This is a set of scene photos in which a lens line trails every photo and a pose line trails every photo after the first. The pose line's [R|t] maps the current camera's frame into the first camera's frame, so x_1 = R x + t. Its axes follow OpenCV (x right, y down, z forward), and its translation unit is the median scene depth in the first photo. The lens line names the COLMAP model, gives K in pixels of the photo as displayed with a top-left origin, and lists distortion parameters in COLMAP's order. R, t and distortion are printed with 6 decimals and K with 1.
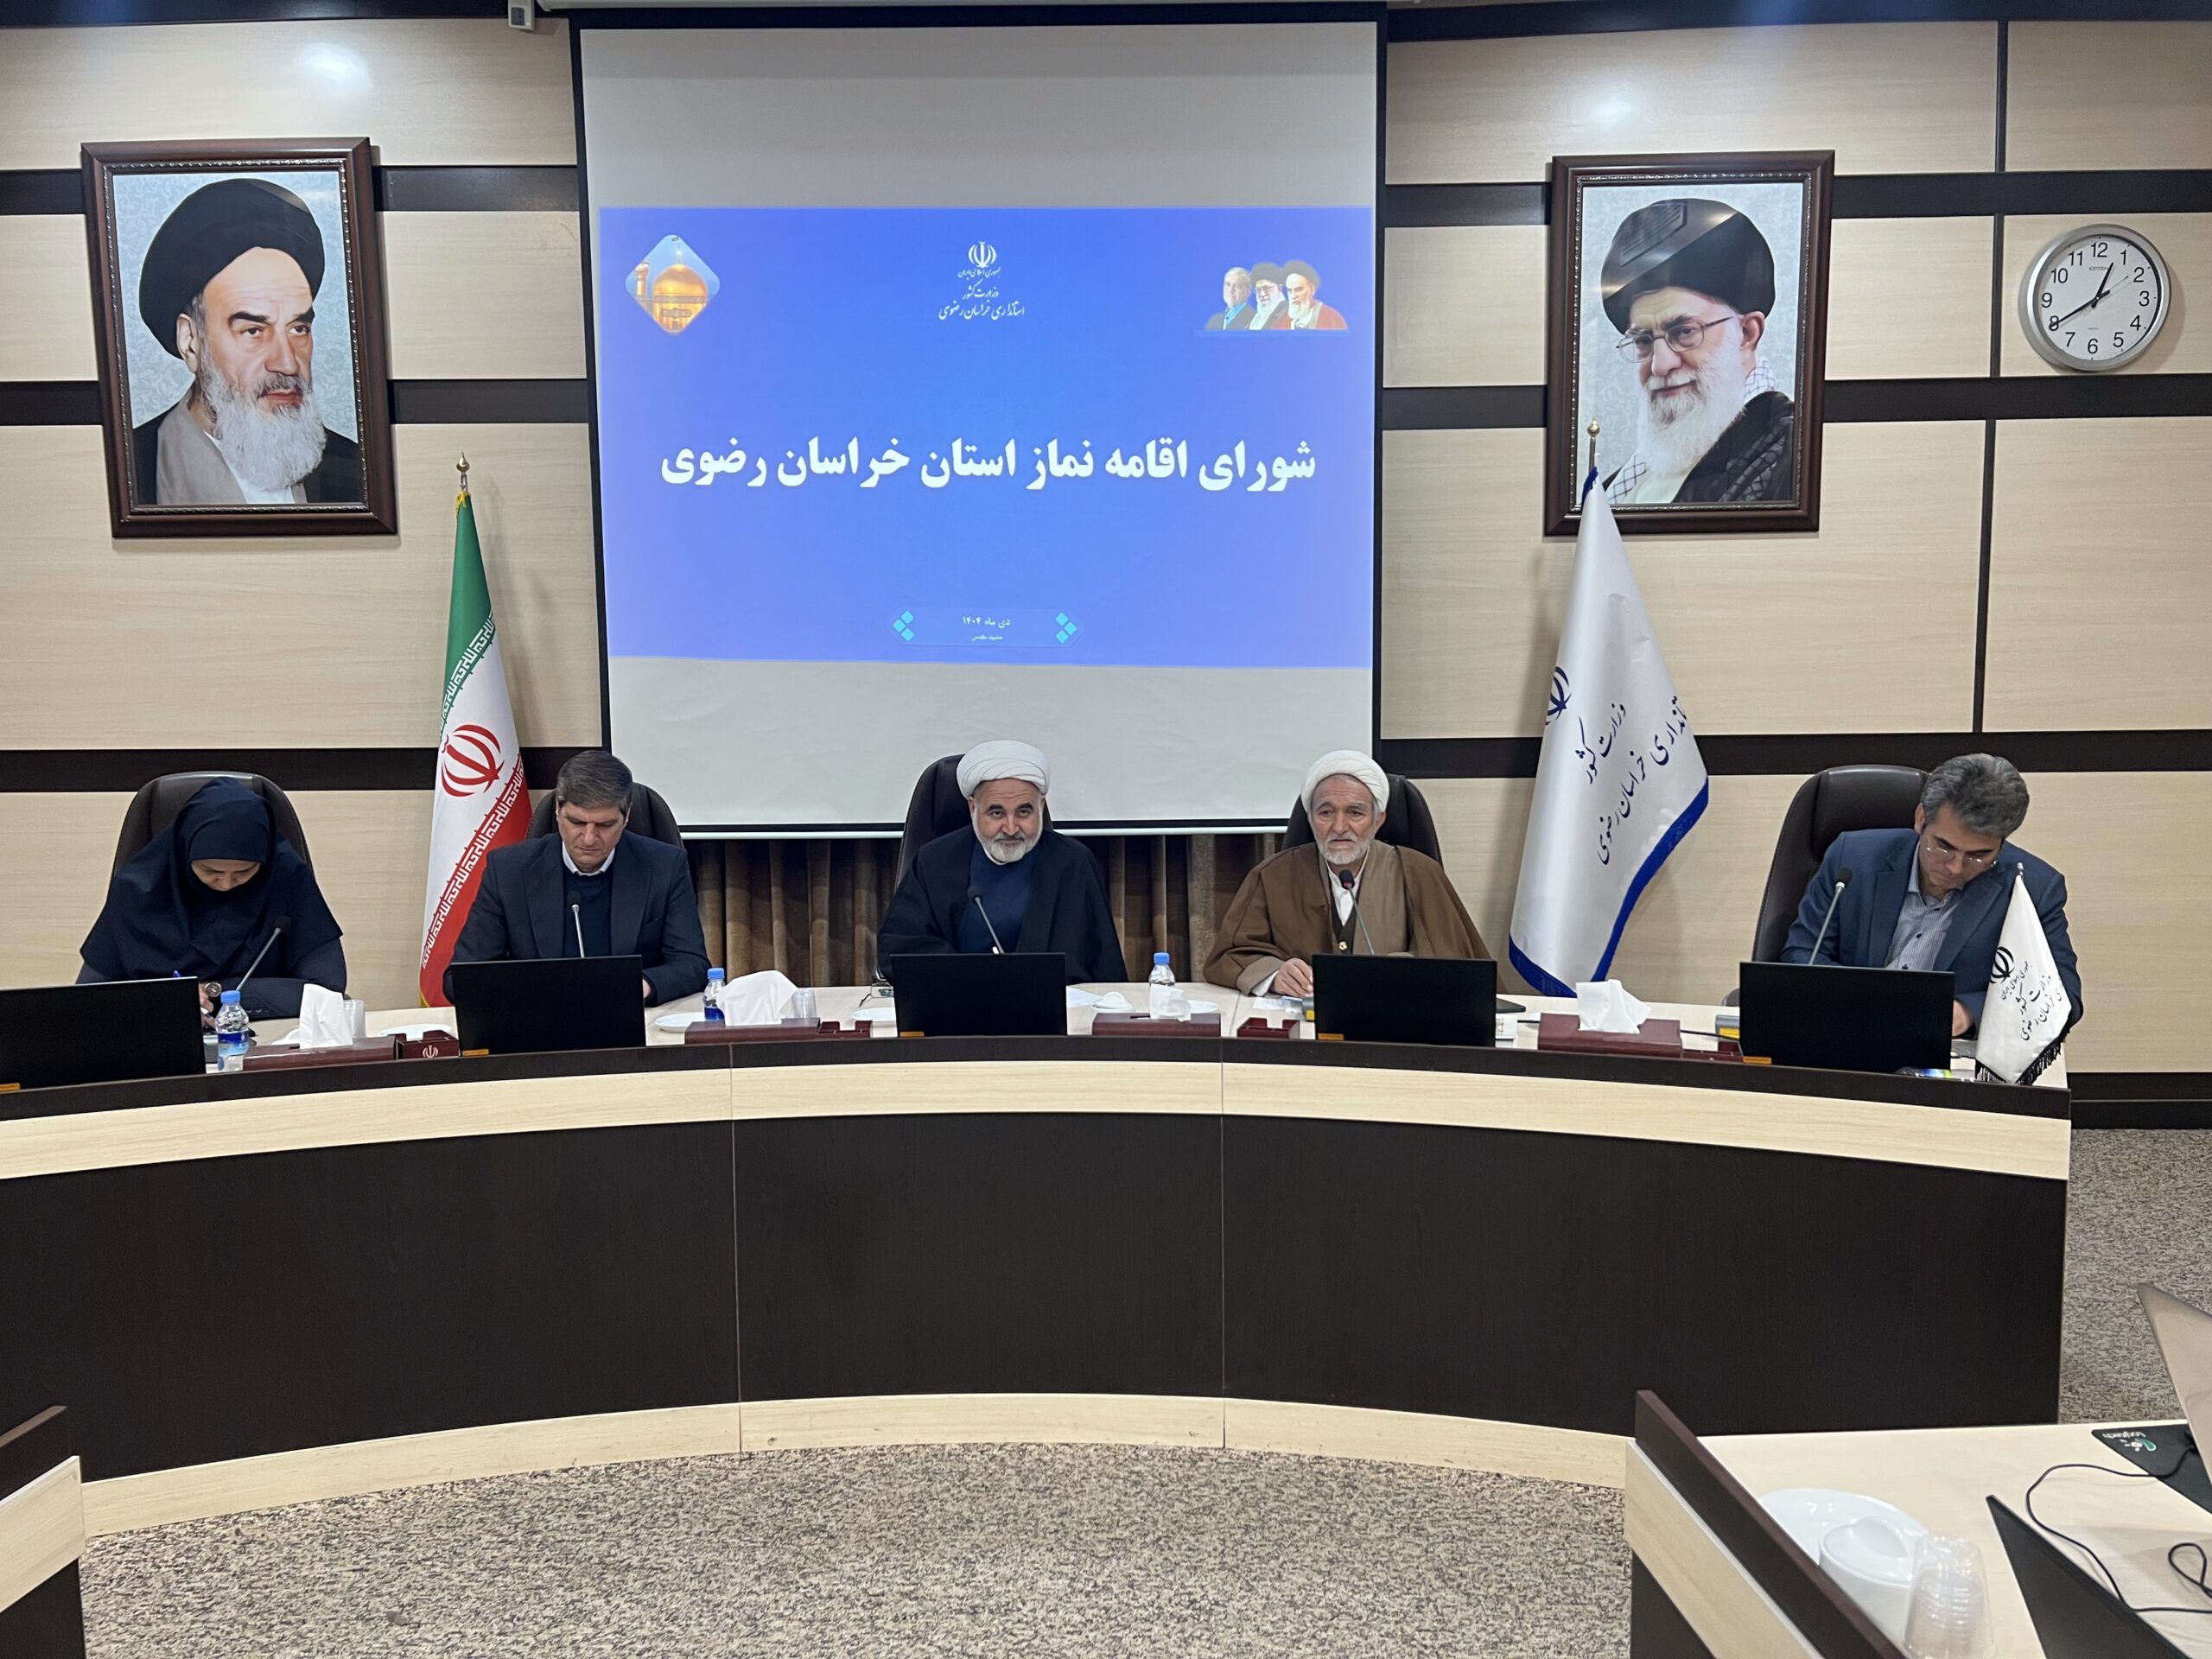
lens RADIAL K [[1664.1, 0, 1098.9], [0, 1664.1, 846.0], [0, 0, 1]] dist [0.028039, -0.048775]
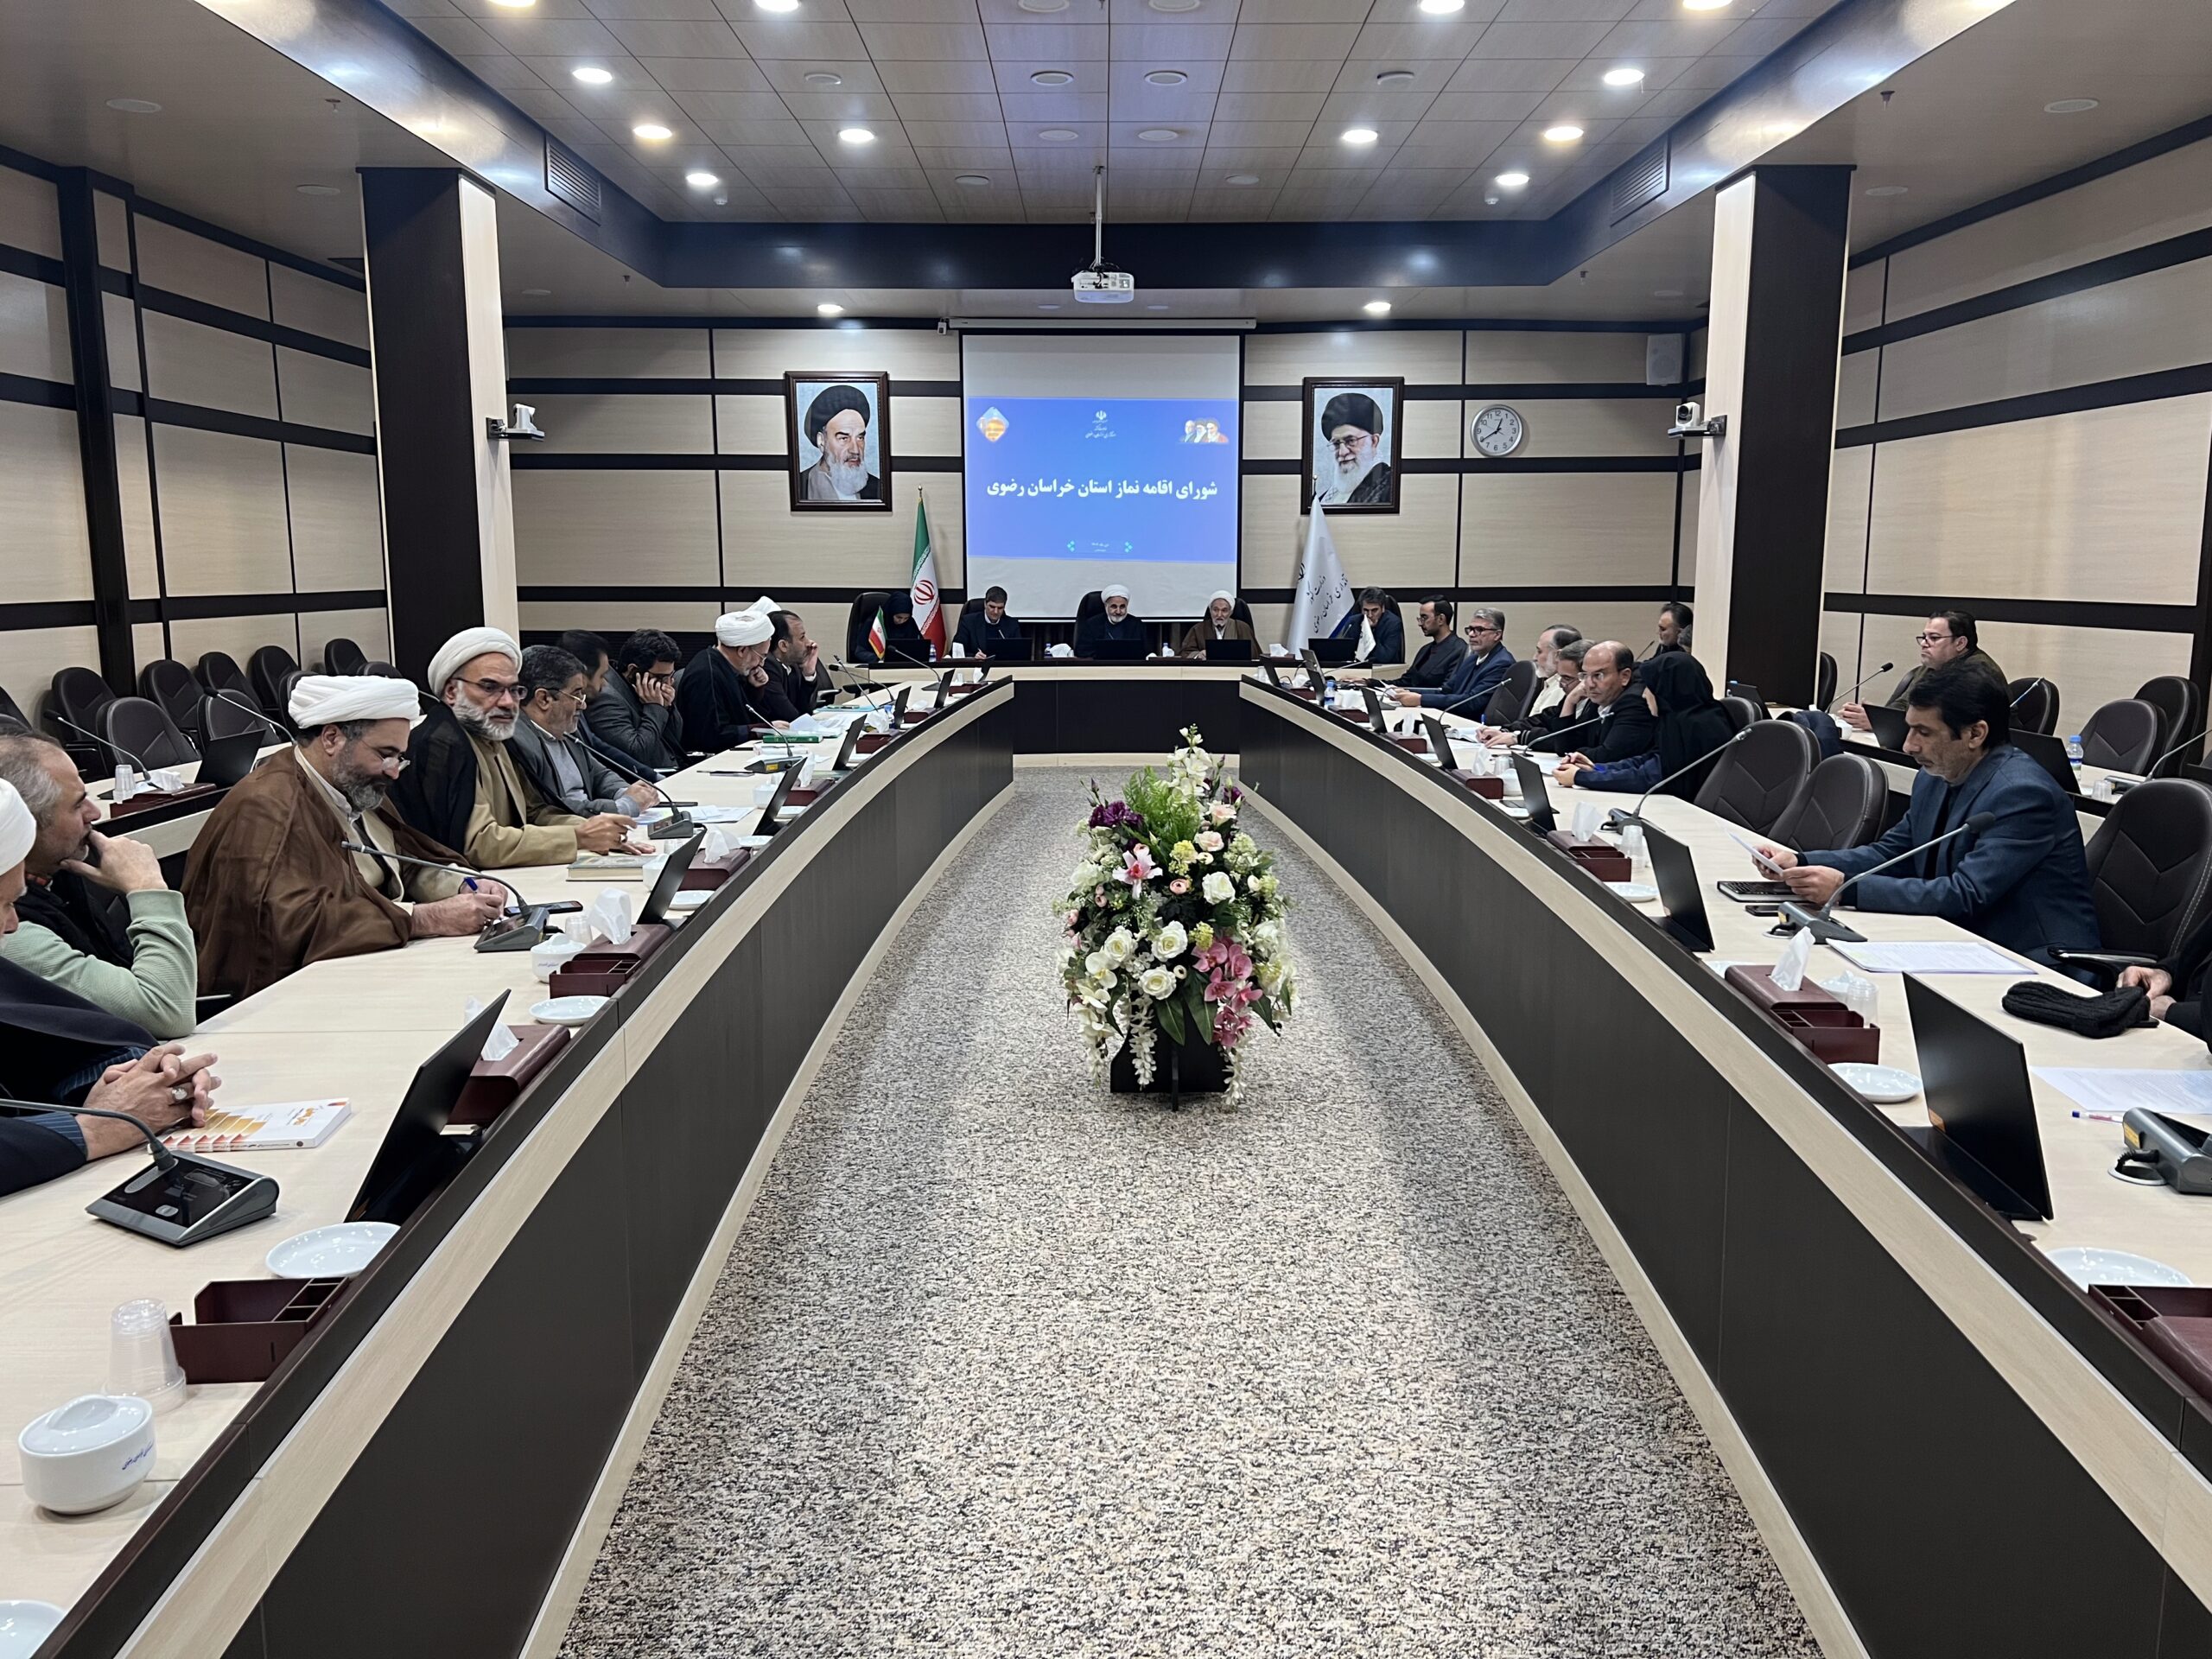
lens RADIAL K [[1666.1, 0, 1084.6], [0, 1666.1, 865.6], [0, 0, 1]] dist [0.066057, -0.124889]
pose [[0.999891, 0.007054, 0.012937, -0.127653], [-0.008074, 0.996718, 0.080552, 0.181419], [-0.012327, -0.080648, 0.996666, -1.883770]]
